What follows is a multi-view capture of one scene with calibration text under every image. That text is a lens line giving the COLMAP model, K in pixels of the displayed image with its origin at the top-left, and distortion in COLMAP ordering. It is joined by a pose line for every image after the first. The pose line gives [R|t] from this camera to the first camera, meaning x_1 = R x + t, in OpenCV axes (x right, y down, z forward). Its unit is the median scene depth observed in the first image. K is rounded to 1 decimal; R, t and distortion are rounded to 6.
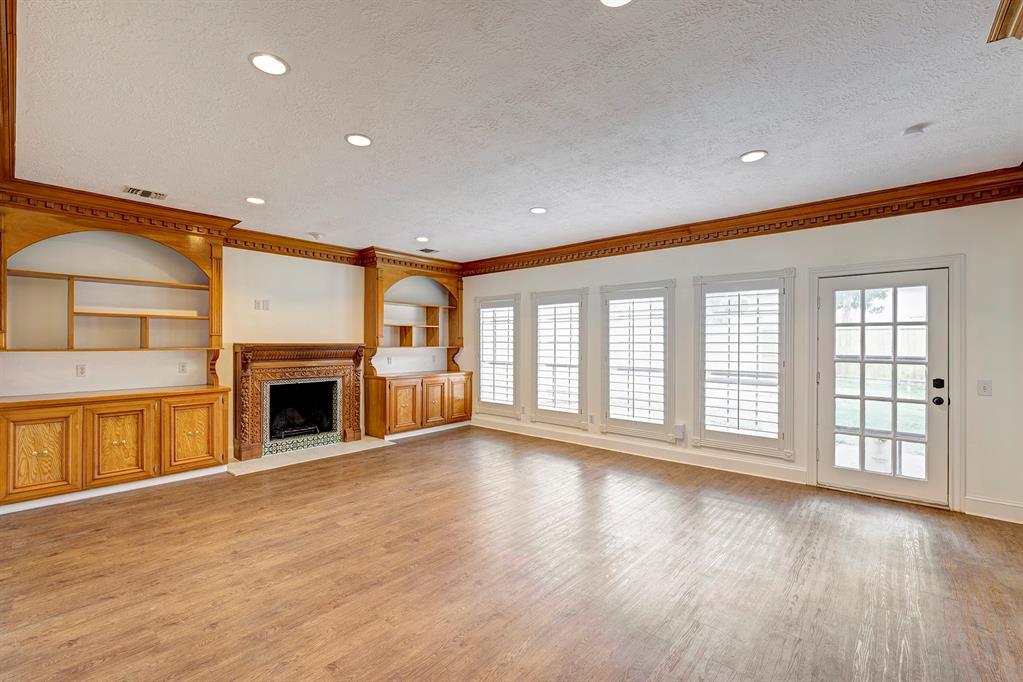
lens RADIAL K [[449.9, 0, 501.3], [0, 449.9, 339.6], [0, 0, 1]] dist [-0.000258, 0.000101]
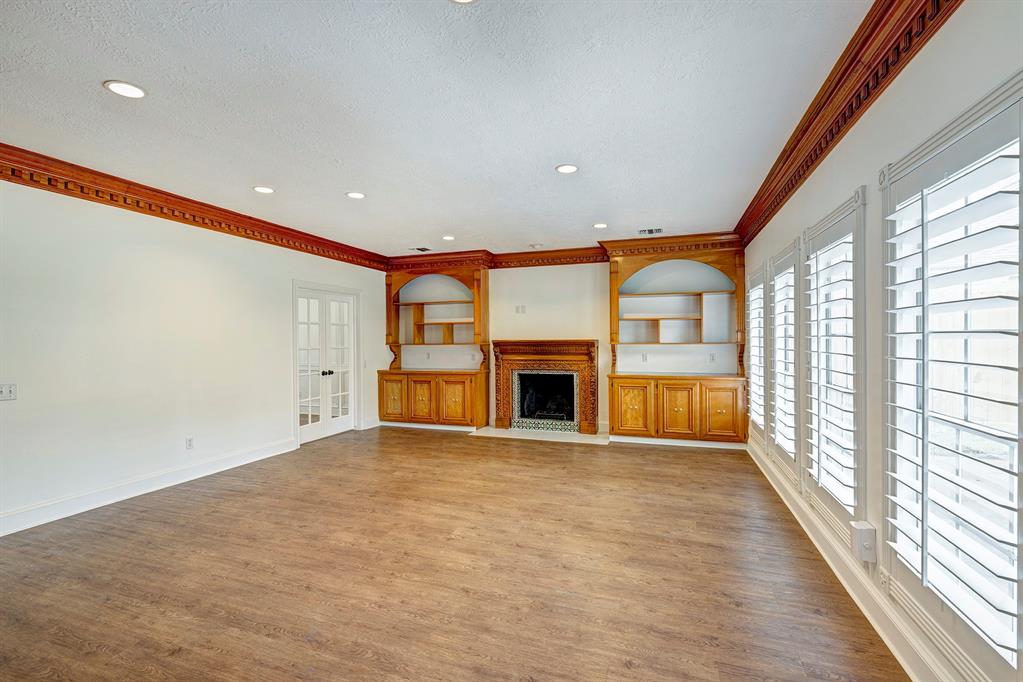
lens RADIAL K [[449.9, 0, 503.6], [0, 449.9, 344.1], [0, 0, 1]] dist [-0.000258, 0.000101]
pose [[0.362785, 0.003590, -0.931866, 0.721932], [0.014315, 0.999853, 0.009425, 0.008294], [0.931763, -0.016759, 0.362680, 0.575133]]
